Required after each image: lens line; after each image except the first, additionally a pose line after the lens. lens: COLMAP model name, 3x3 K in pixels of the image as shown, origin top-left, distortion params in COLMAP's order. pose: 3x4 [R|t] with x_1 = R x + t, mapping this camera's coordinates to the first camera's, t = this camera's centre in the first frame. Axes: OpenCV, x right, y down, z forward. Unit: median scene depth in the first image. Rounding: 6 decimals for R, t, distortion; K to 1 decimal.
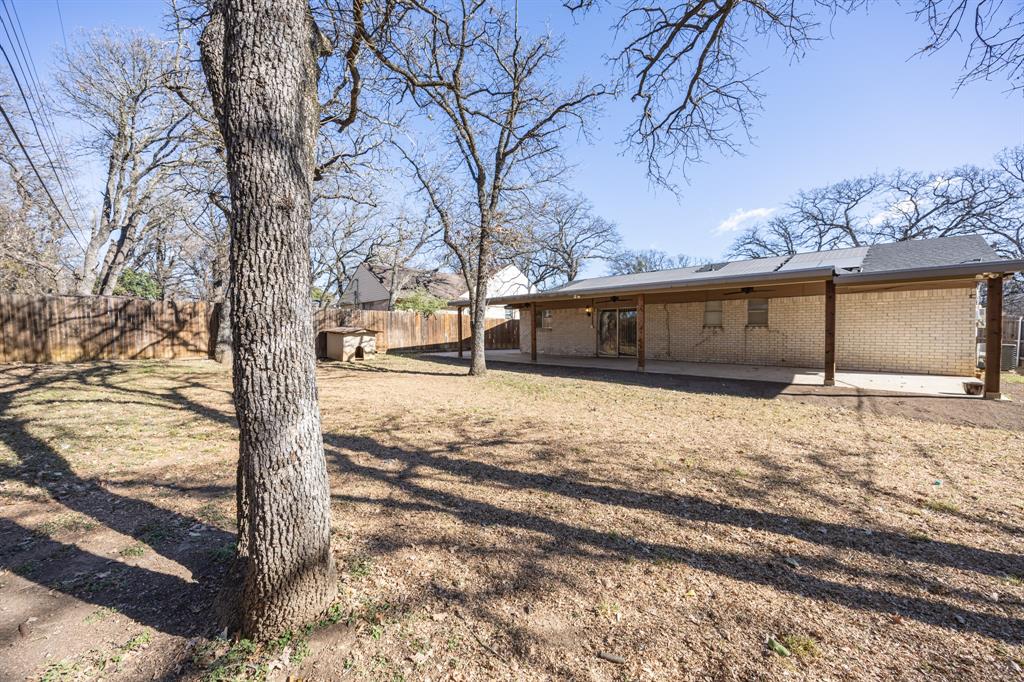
lens RADIAL K [[394.2, 0, 508.1], [0, 394.2, 342.0], [0, 0, 1]] dist [-0.005827, 0.000145]
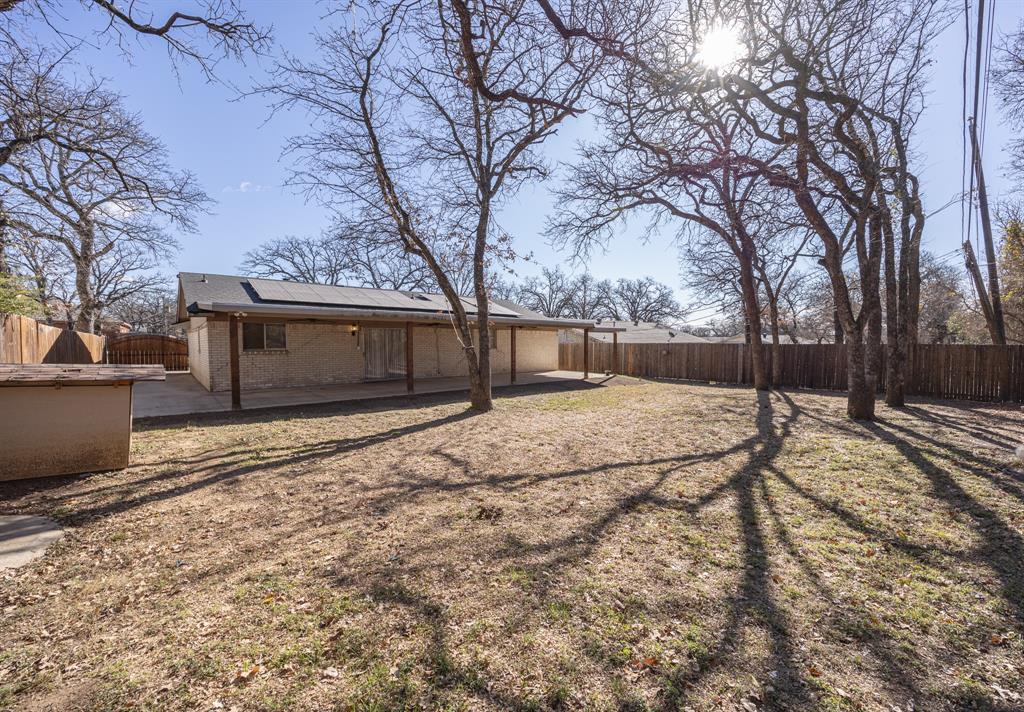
lens RADIAL K [[422.2, 0, 549.6], [0, 422.2, 355.1], [0, 0, 1]] dist [-0.001765, -0.000363]
pose [[-0.015956, -0.029633, 0.999433, -0.752970], [0.020695, 0.999337, 0.029960, -0.045911], [-0.999658, 0.021161, -0.015332, 0.647422]]
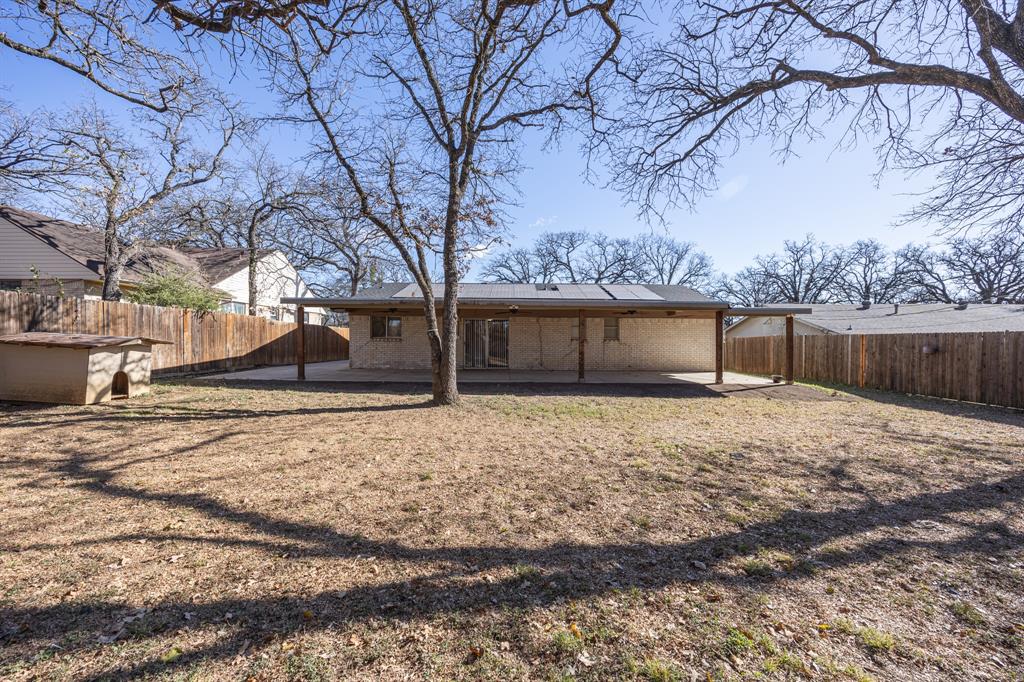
lens RADIAL K [[394.2, 0, 508.1], [0, 394.2, 342.0], [0, 0, 1]] dist [-0.005827, 0.000145]
pose [[0.693162, 0.001443, 0.720781, -0.402561], [0.008455, 0.999913, -0.010133, -0.018152], [-0.720732, 0.013118, 0.693089, 0.291755]]
